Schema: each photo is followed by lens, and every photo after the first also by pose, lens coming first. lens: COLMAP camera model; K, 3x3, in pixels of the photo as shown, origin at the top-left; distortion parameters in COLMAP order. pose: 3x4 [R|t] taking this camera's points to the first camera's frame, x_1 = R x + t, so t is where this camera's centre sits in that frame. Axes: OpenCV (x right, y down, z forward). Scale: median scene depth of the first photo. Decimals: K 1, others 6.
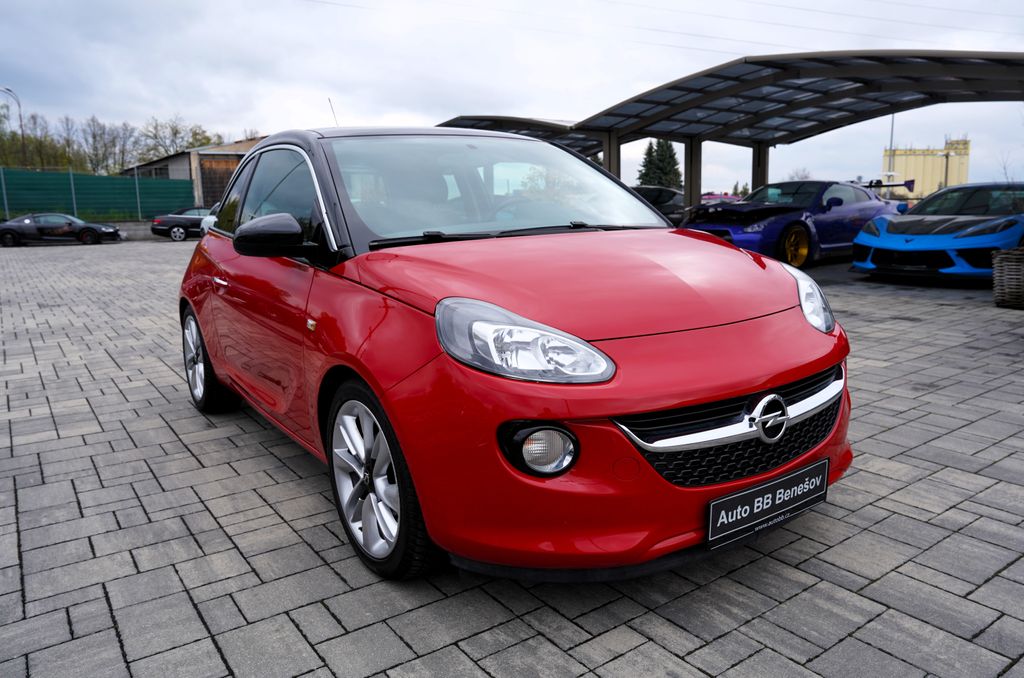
lens RADIAL K [[734.8, 0, 520.1], [0, 734.8, 339.8], [0, 0, 1]] dist [-0.046895, 0.017096]
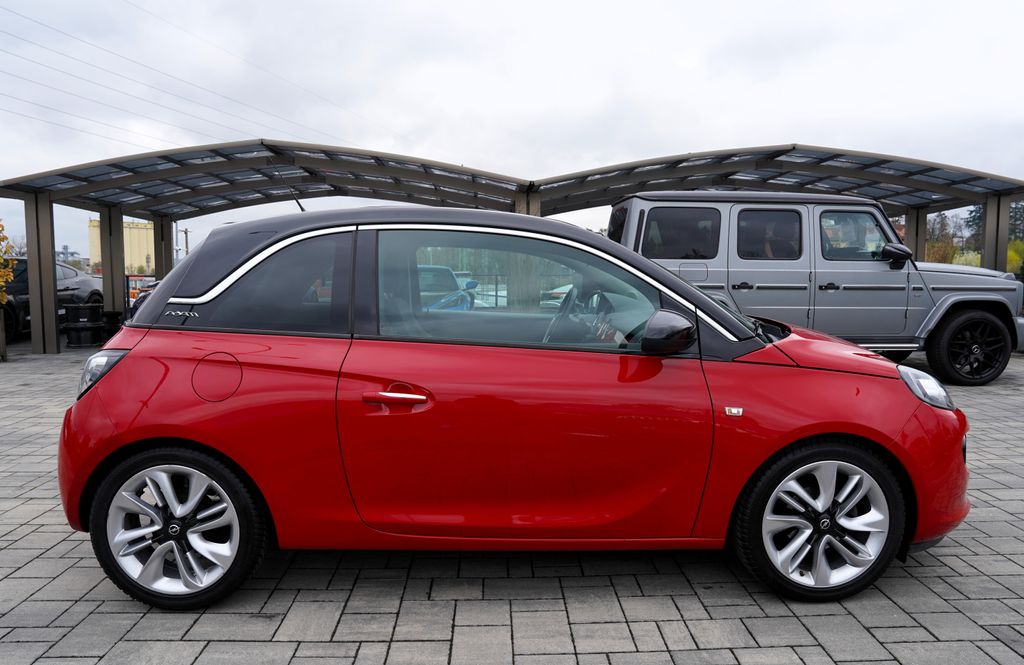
lens RADIAL K [[749.9, 0, 516.4], [0, 749.9, 325.8], [0, 0, 1]] dist [-0.059878, 0.010219]
pose [[0.568674, -0.044618, 0.821352, -3.136524], [0.139257, 0.989336, -0.042673, -0.332565], [-0.810689, 0.138646, 0.568824, 1.391661]]
